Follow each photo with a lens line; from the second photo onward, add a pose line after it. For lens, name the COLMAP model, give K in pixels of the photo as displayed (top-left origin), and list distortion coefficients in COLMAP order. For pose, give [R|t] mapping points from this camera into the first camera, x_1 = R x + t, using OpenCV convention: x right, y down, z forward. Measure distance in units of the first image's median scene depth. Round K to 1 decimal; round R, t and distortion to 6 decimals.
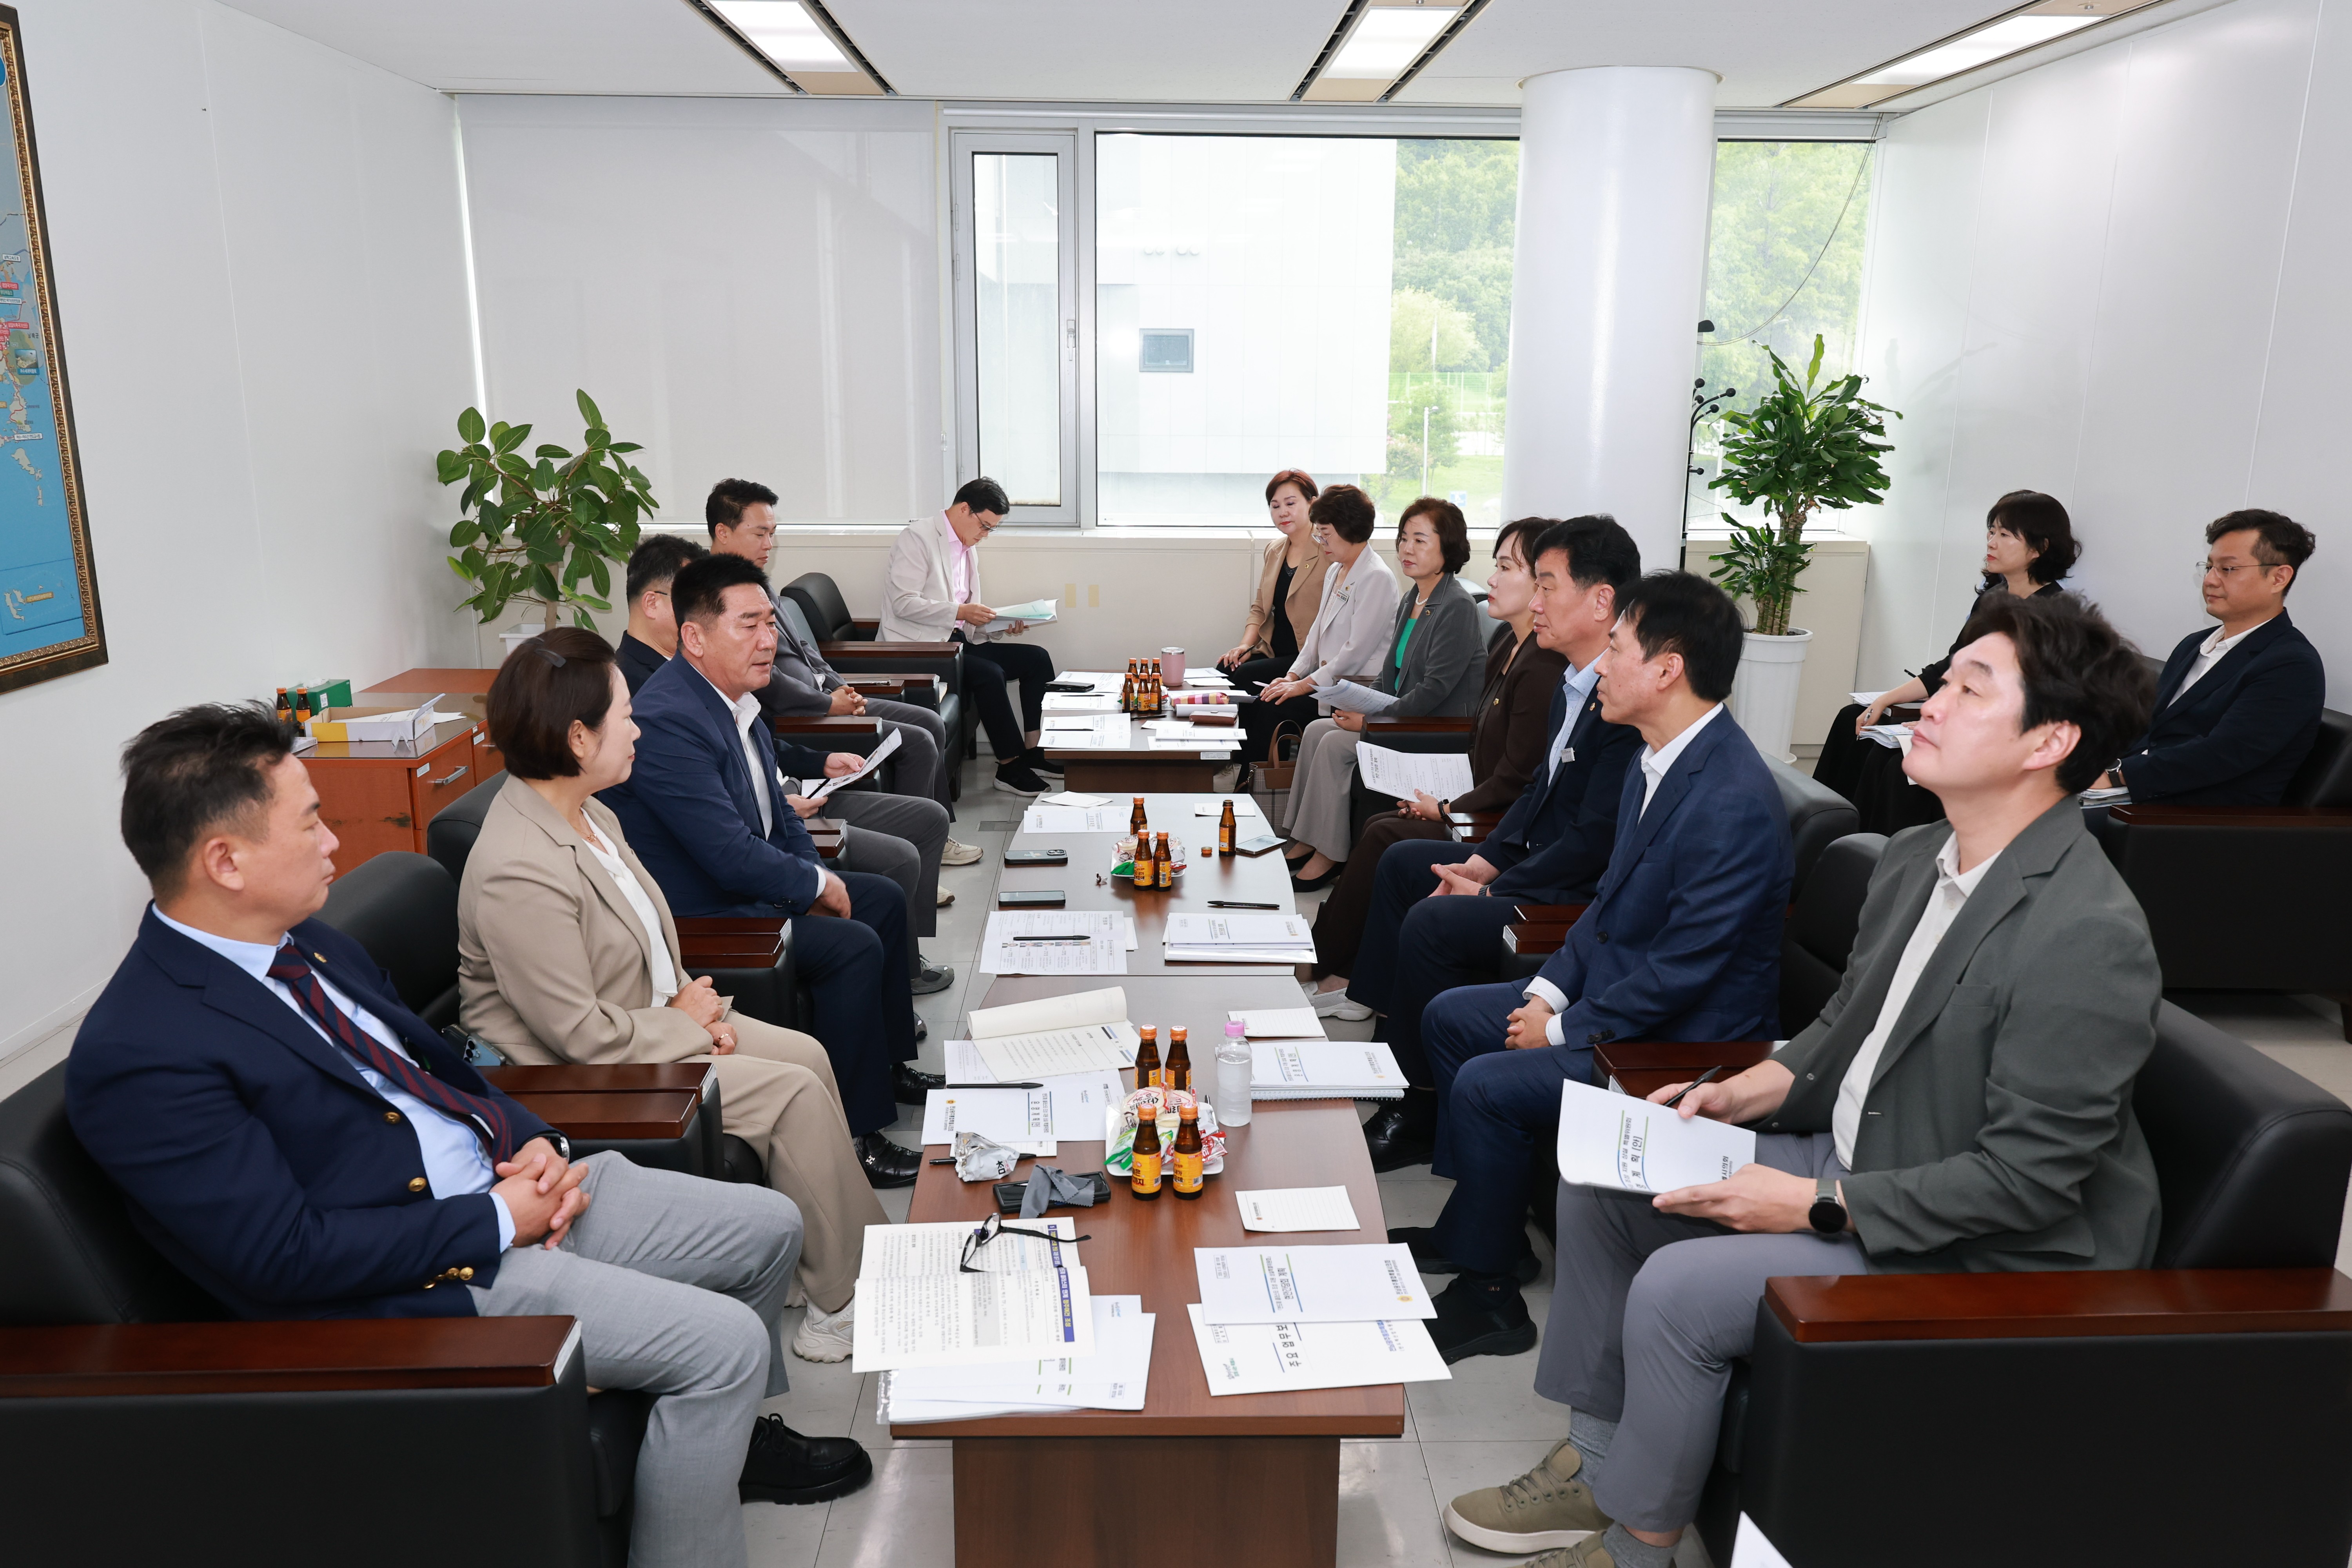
lens RADIAL K [[1716.6, 0, 1176.0], [0, 1716.6, 784.0], [0, 0, 1]] dist [-0.006522, 0.031617]
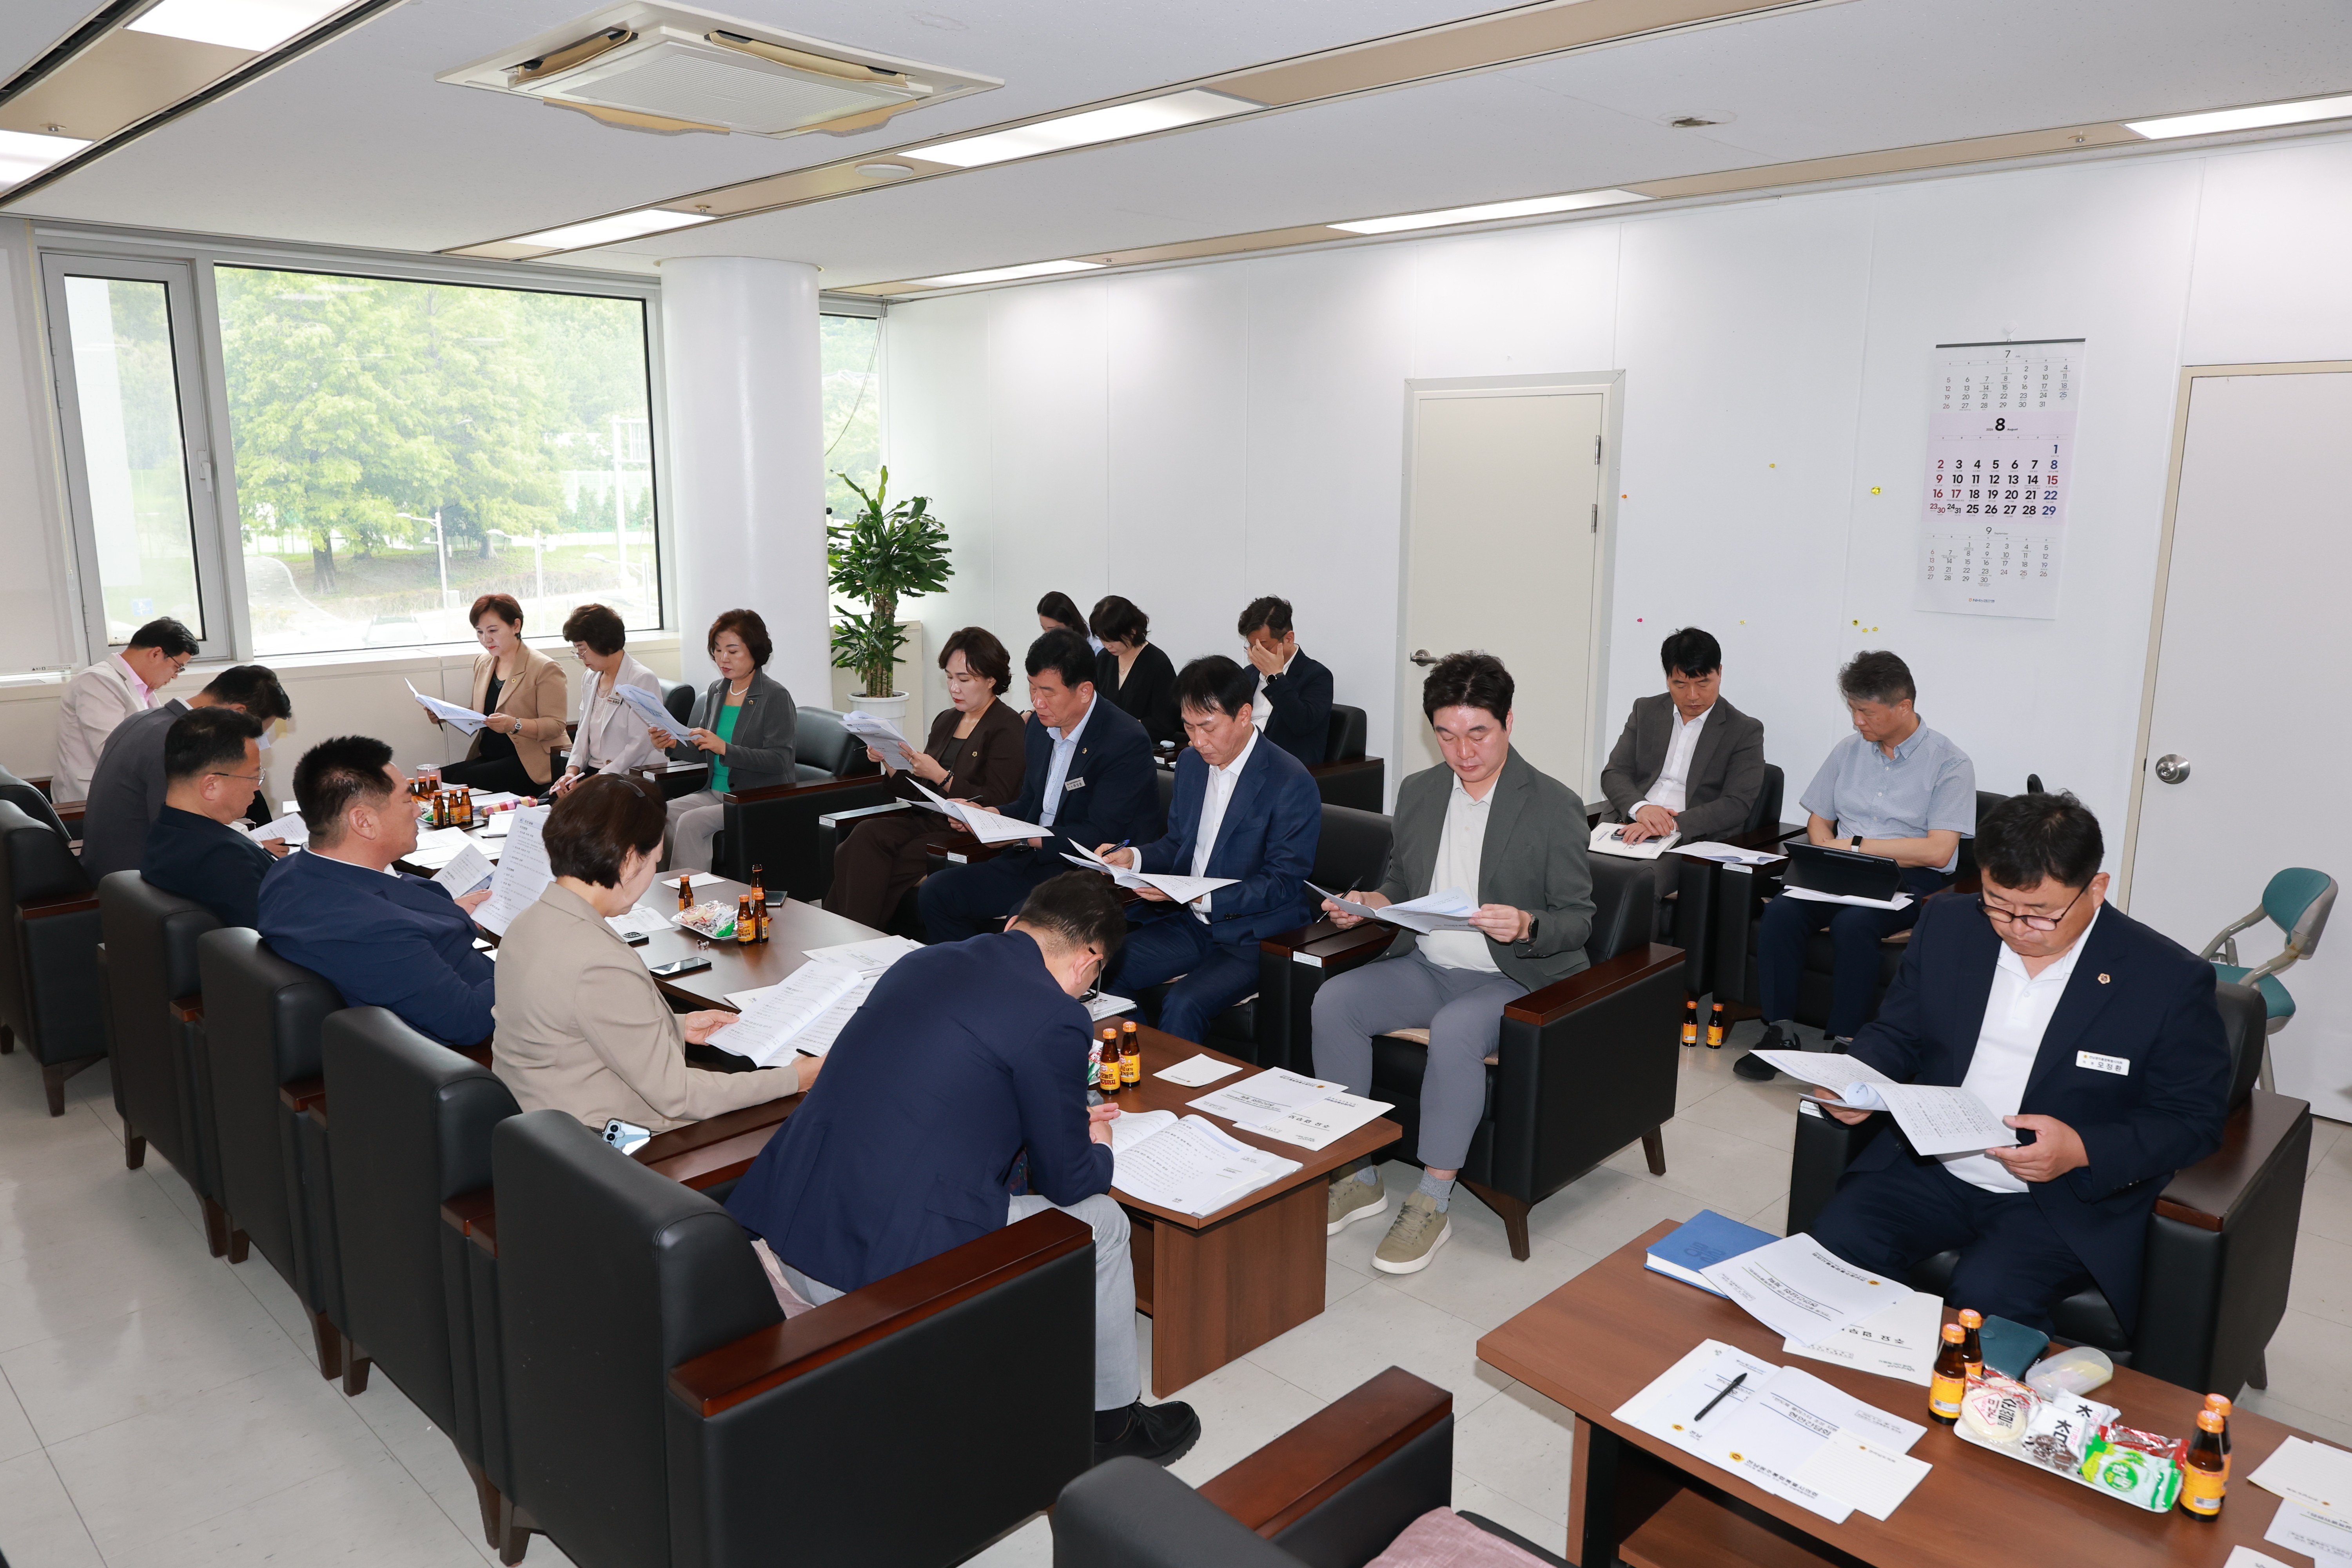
lens RADIAL K [[1622.0, 0, 1176.0], [0, 1622.0, 784.0], [0, 0, 1]] dist [-0.009899, 0.001234]
pose [[0.722252, -0.134486, 0.678429, -0.510863], [0.161904, 0.986534, 0.023200, -0.025208], [-0.672413, 0.093084, 0.734300, -0.045317]]
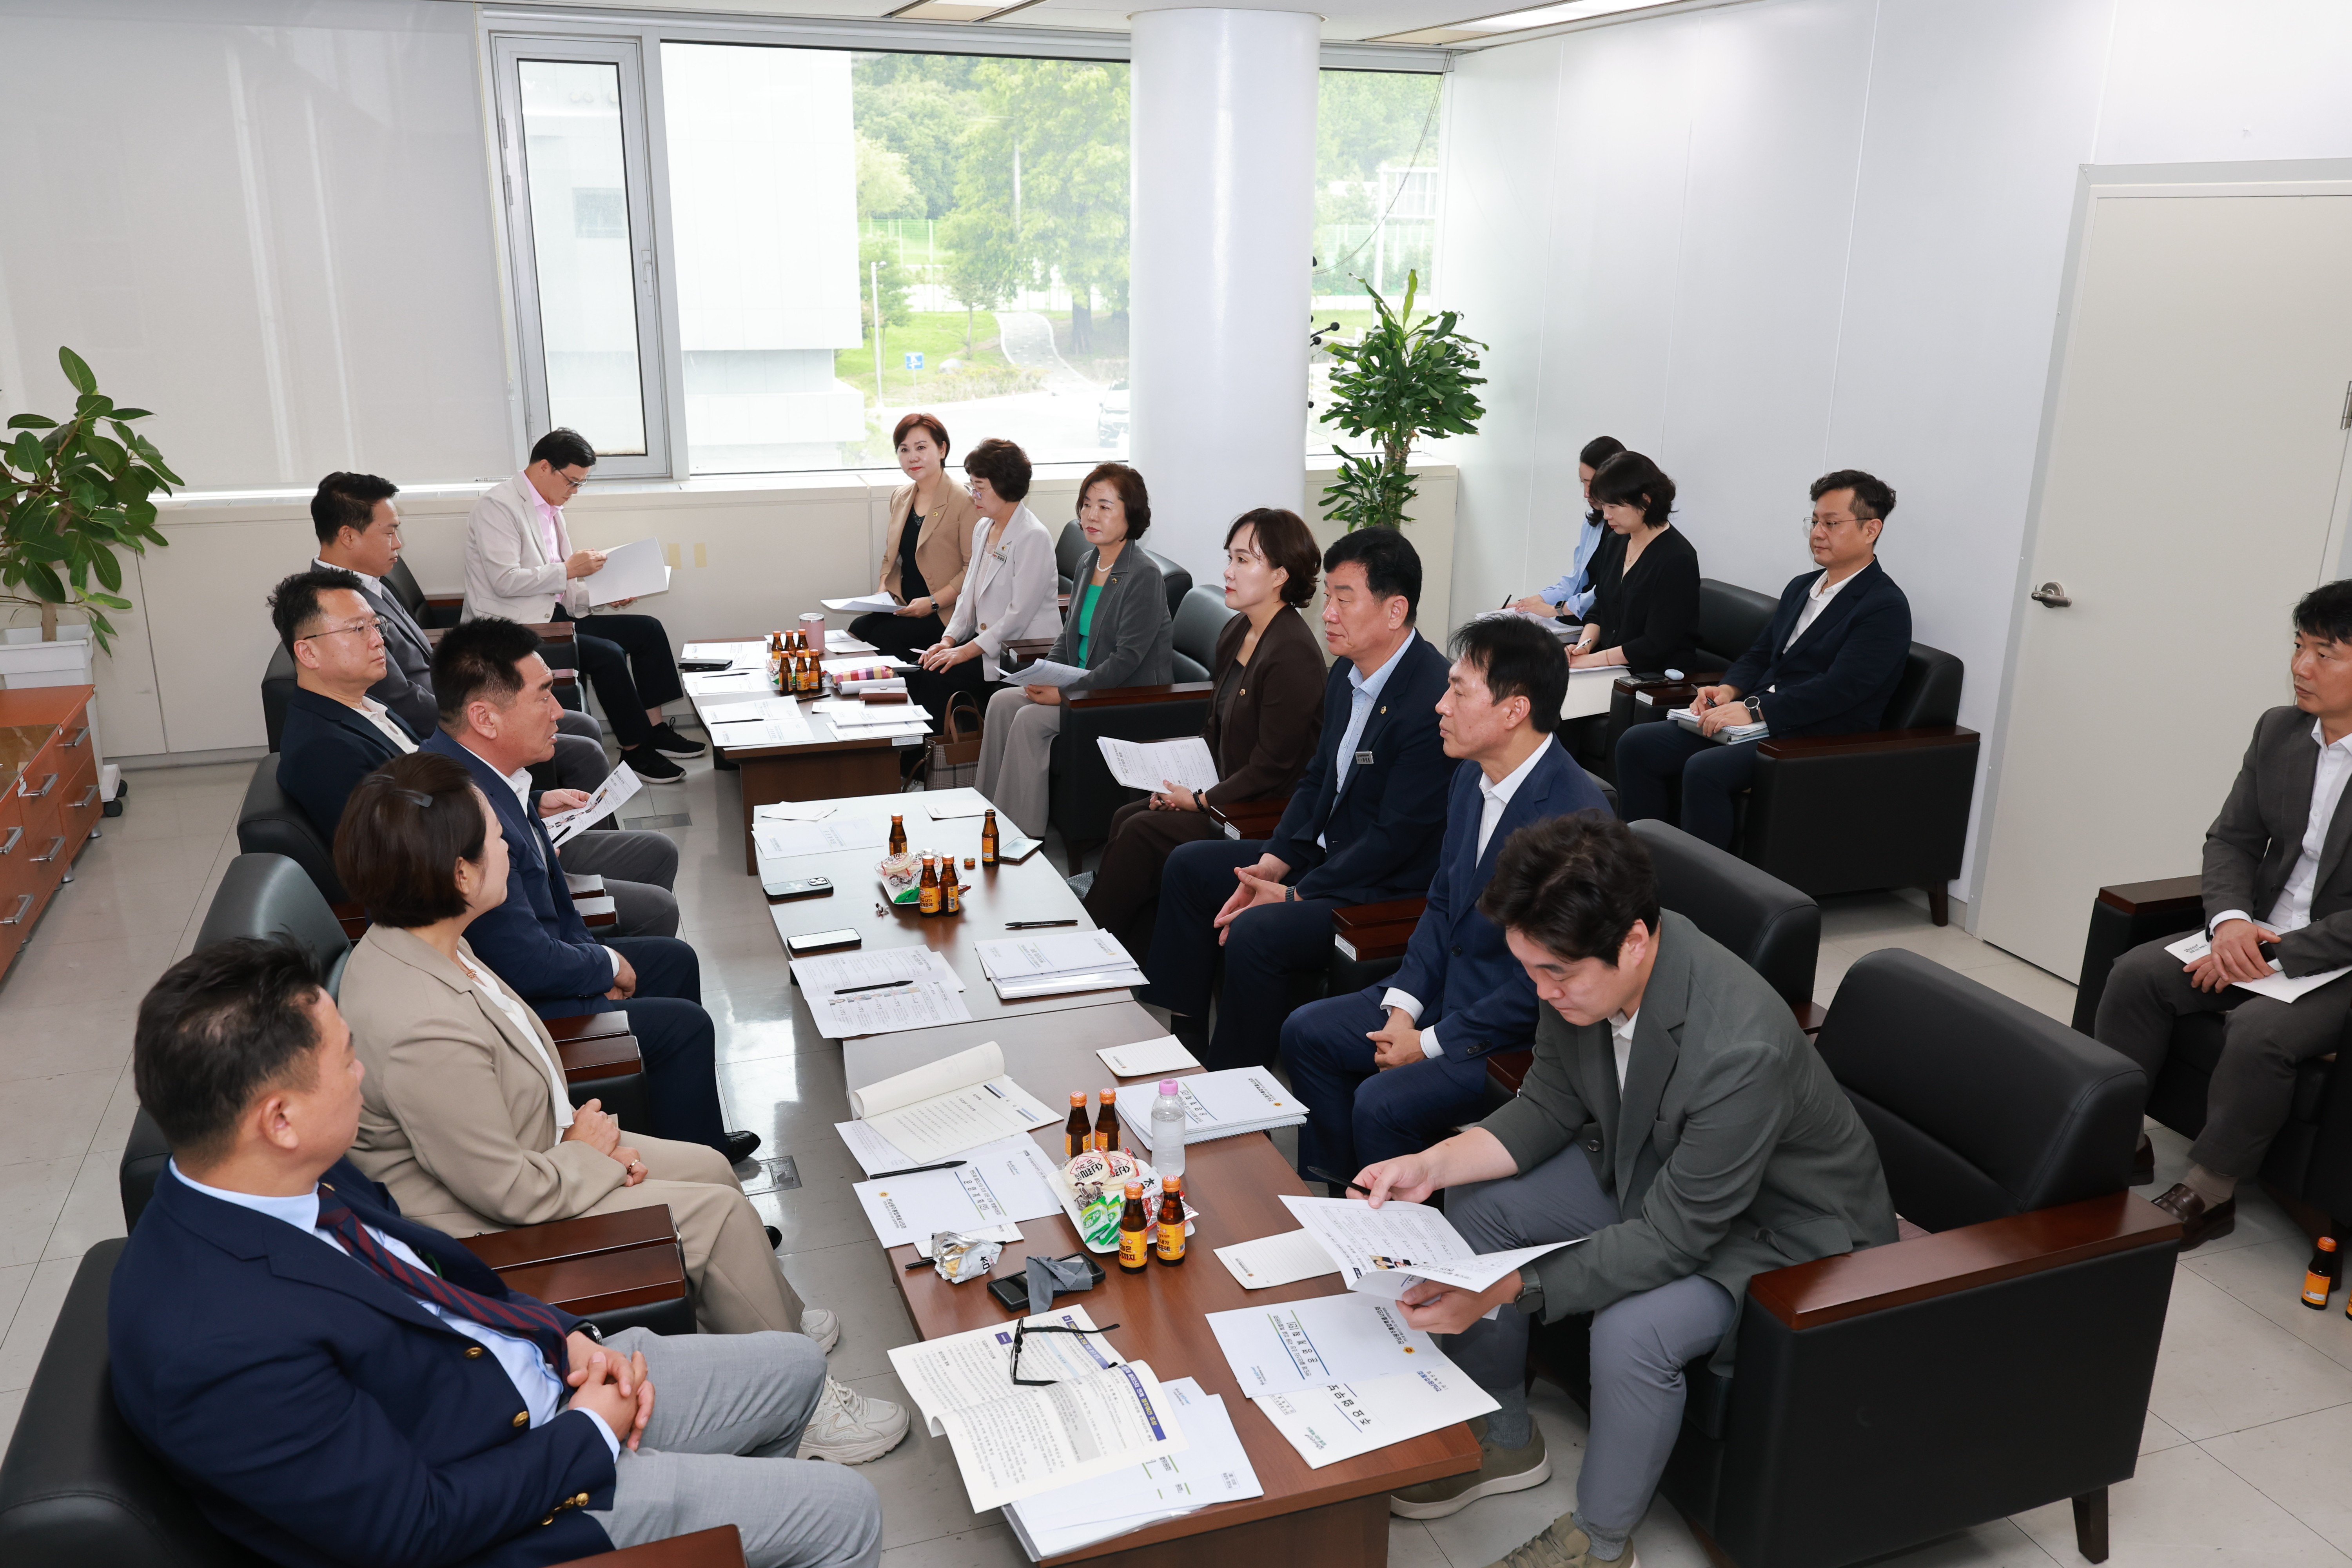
lens RADIAL K [[1812.3, 0, 1176.0], [0, 1812.3, 784.0], [0, 0, 1]] dist [-0.001564, 0.005631]
pose [[0.951600, -0.088659, 0.294275, -0.167168], [0.067748, 0.994447, 0.080528, -0.079417], [-0.299780, -0.056694, 0.952322, -0.018818]]
